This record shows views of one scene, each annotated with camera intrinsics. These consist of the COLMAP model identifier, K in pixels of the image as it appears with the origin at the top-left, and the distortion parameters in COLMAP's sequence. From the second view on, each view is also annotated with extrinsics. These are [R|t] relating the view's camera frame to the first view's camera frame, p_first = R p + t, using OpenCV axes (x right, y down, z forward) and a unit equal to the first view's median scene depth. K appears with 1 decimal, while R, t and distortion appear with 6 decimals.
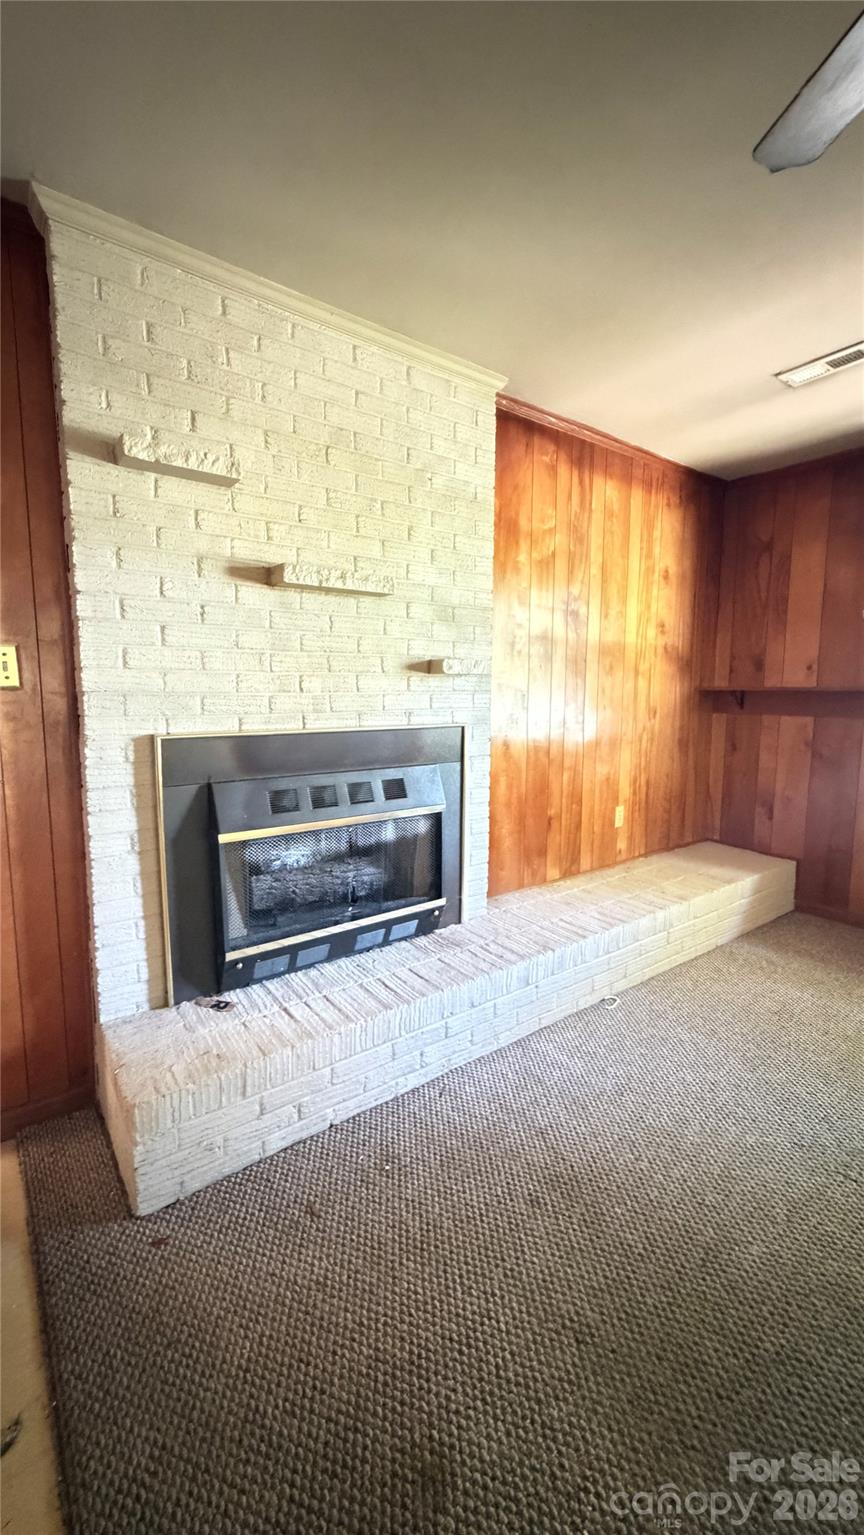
lens RADIAL K [[611.2, 0, 433.9], [0, 611.2, 762.3], [0, 0, 1]] dist [-0.000093, 0.000562]
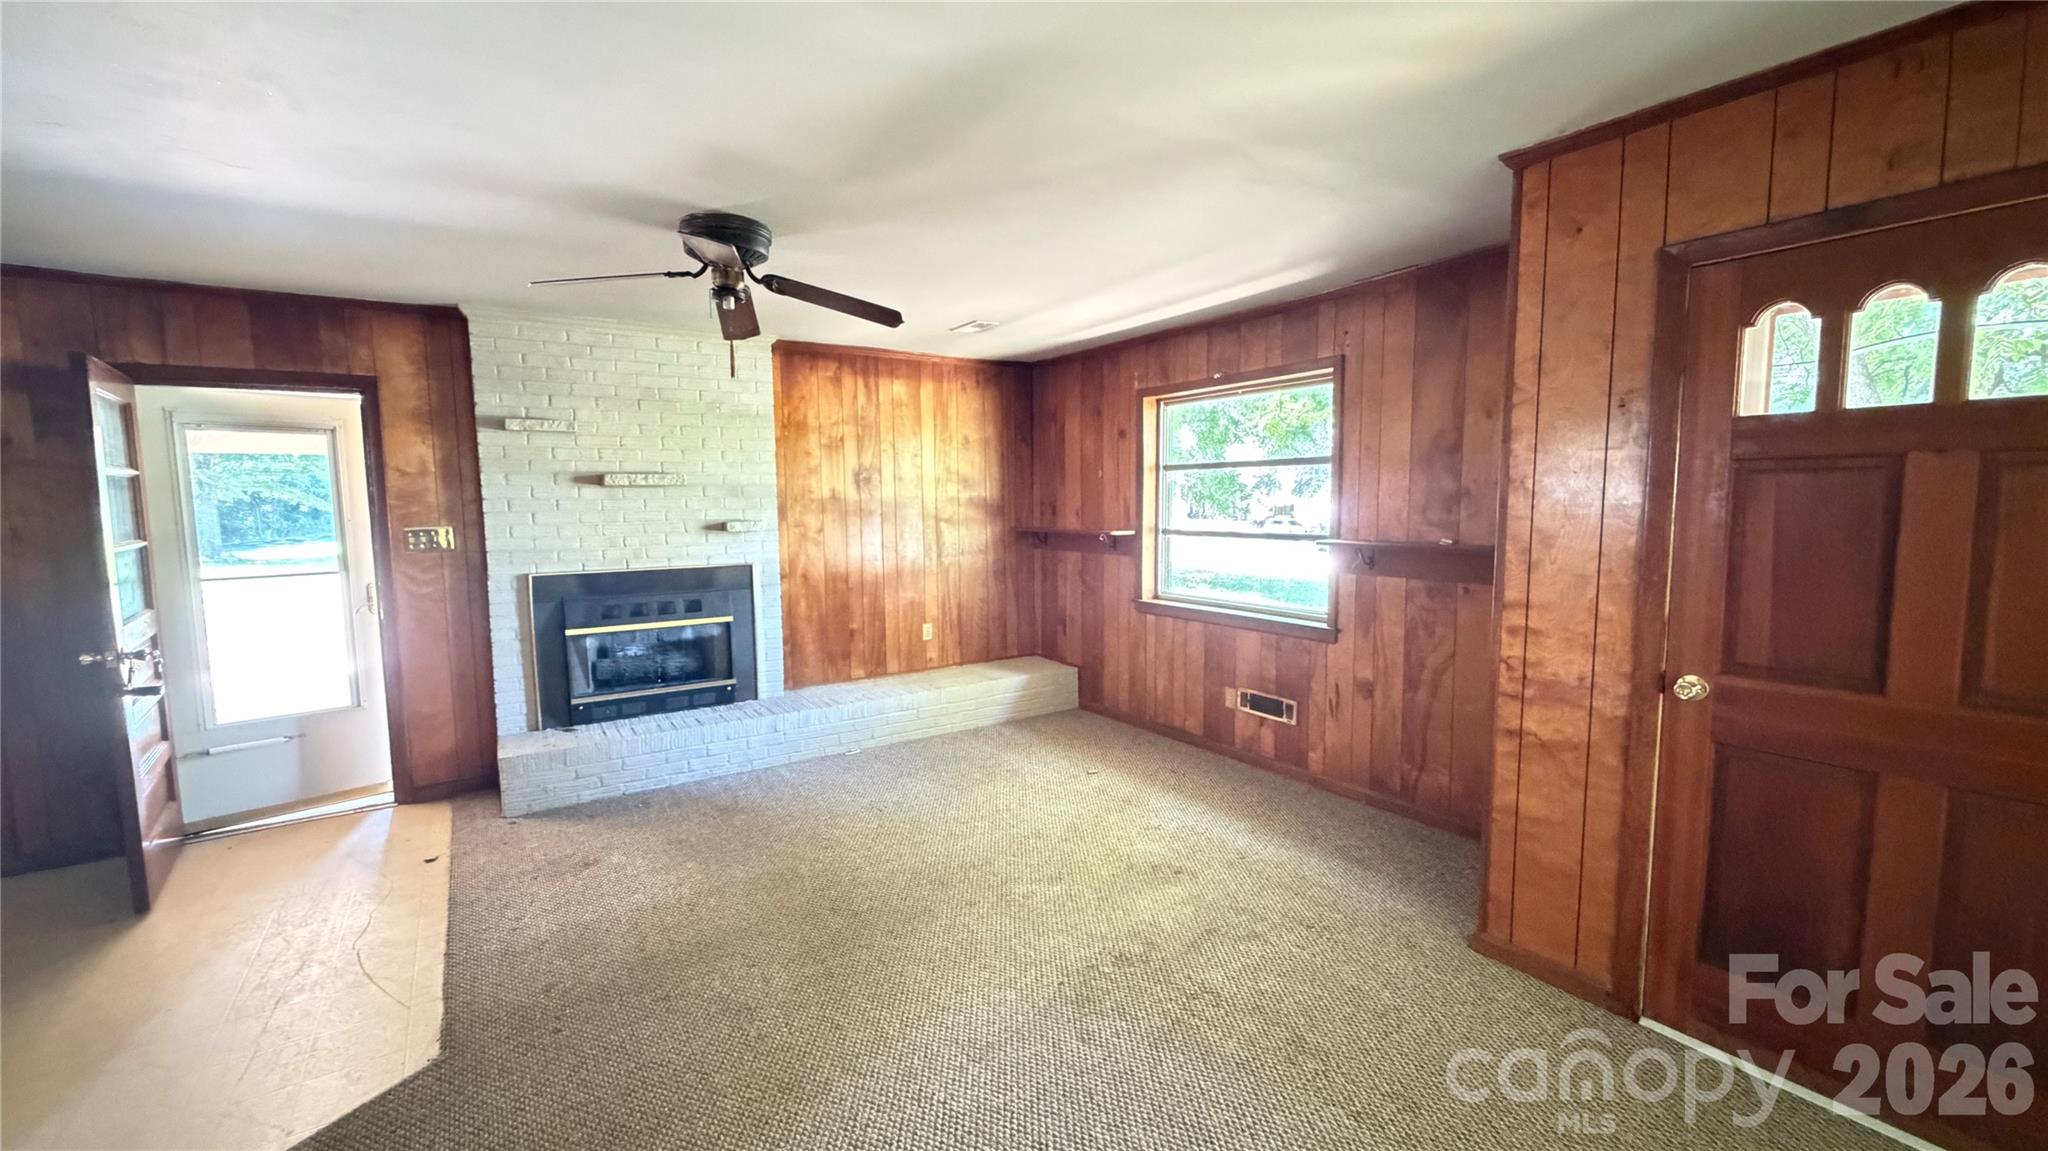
lens RADIAL K [[815.5, 0, 1021.2], [0, 815.5, 577.0], [0, 0, 1]] dist [-0.000093, 0.000562]
pose [[0.998377, -0.009798, -0.056099, 0.855992], [0.008334, 0.999620, -0.026275, 0.029790], [0.056335, 0.025765, 0.998079, -0.997519]]
